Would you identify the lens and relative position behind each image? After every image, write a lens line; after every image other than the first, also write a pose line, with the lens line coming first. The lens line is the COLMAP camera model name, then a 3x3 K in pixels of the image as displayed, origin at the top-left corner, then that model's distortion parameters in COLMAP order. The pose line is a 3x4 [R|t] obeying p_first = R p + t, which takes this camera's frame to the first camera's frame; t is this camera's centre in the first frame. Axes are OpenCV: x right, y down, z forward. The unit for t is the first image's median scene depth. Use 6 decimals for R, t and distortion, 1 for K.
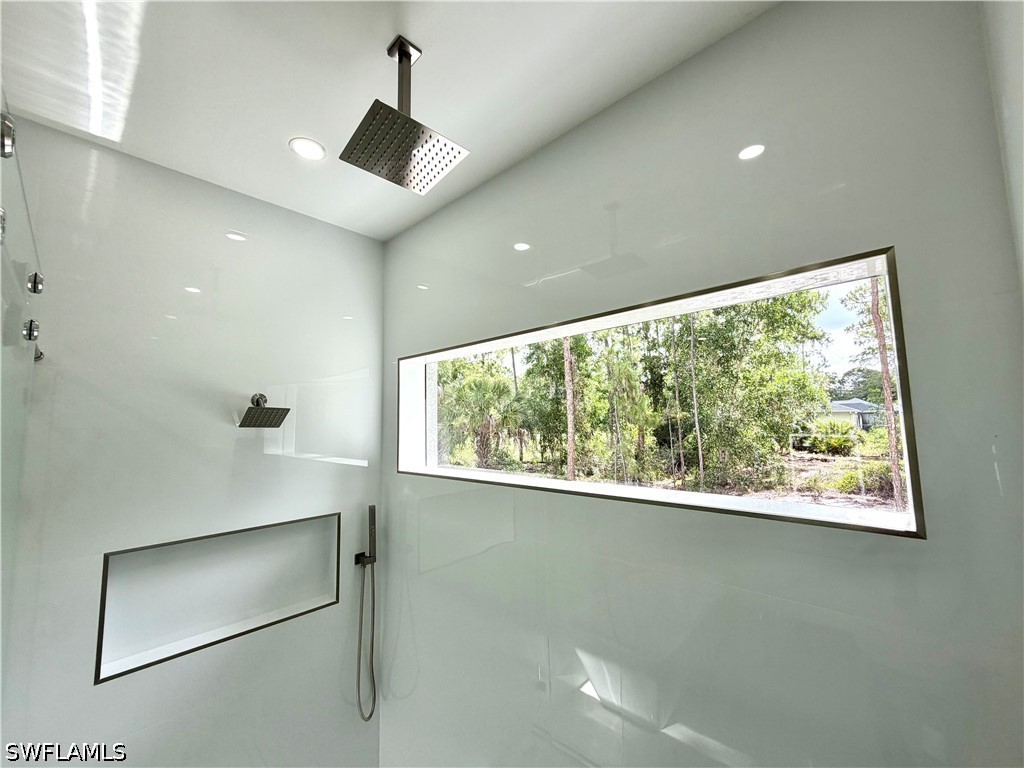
lens RADIAL K [[407.1, 0, 509.2], [0, 407.1, 382.0], [0, 0, 1]] dist [-0.003982, -0.000098]
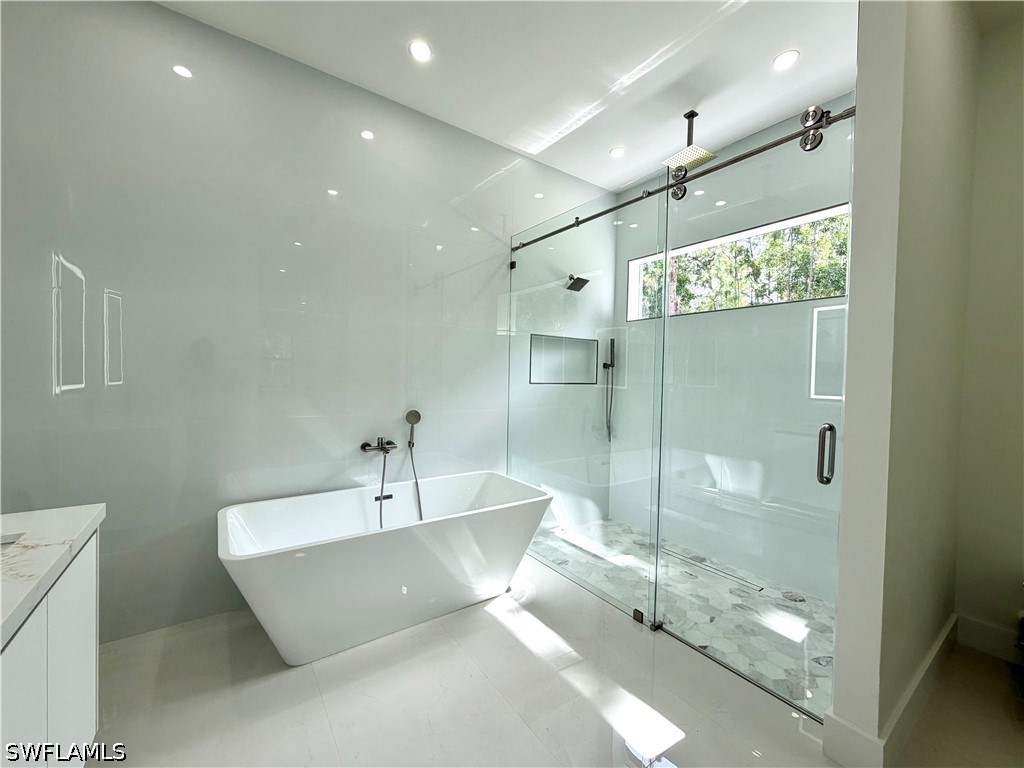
lens RADIAL K [[407.1, 0, 513.2], [0, 407.1, 389.1], [0, 0, 1]] dist [-0.003982, -0.000098]
pose [[0.980914, 0.041609, -0.189940, -0.413375], [-0.015905, 0.990732, 0.134894, 0.282487], [0.193792, -0.129298, 0.972485, -0.979949]]
